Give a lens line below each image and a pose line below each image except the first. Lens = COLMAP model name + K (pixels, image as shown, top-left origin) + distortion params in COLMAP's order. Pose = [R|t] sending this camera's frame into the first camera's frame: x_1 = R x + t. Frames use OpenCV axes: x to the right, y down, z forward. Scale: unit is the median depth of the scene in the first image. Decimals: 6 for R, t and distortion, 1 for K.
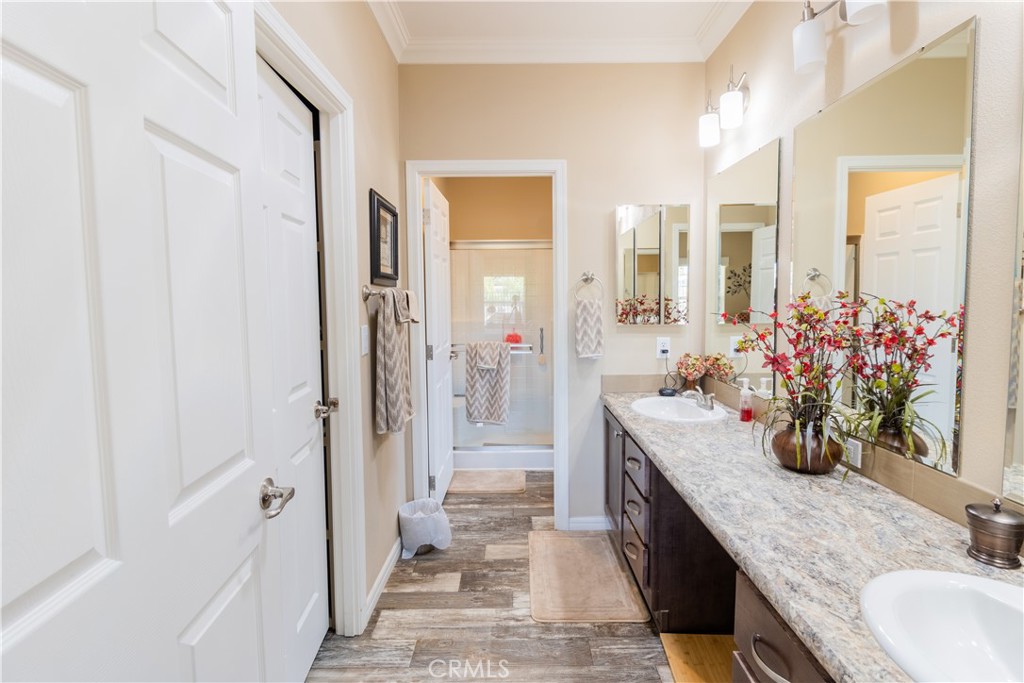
lens RADIAL K [[493.5, 0, 512.0], [0, 493.5, 341.5], [0, 0, 1]] dist [0.000255, 0.000050]
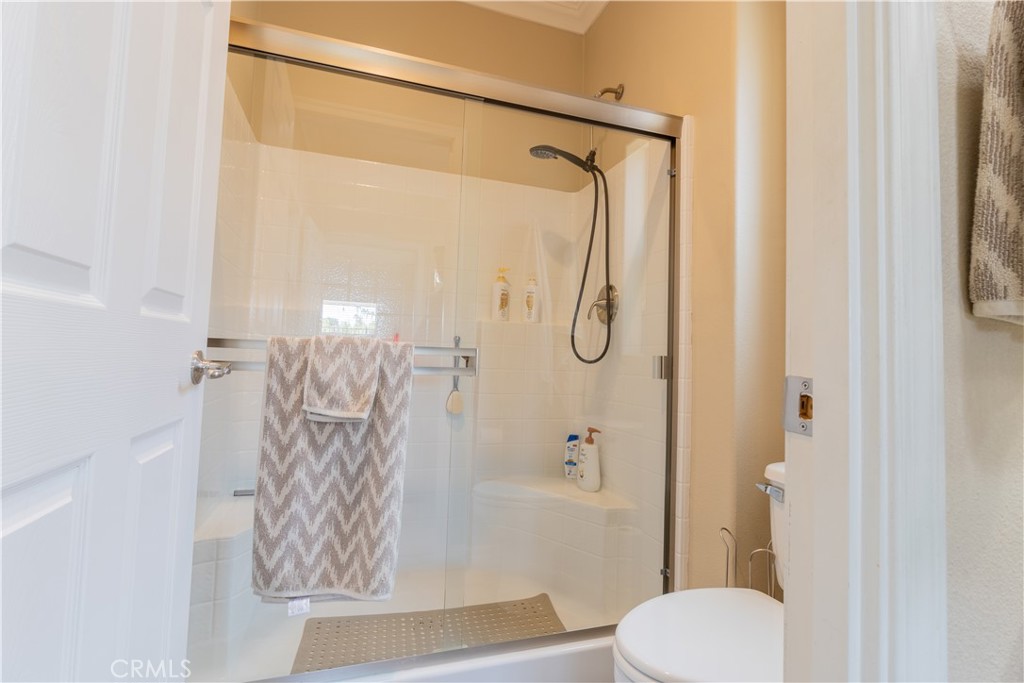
lens RADIAL K [[493.5, 0, 512.0], [0, 493.5, 341.5], [0, 0, 1]] dist [0.000255, 0.000050]
pose [[0.942706, 0.059178, 0.328335, -0.051252], [-0.018802, 0.992002, -0.124811, 0.042273], [-0.333095, 0.111486, 0.936279, 0.657931]]
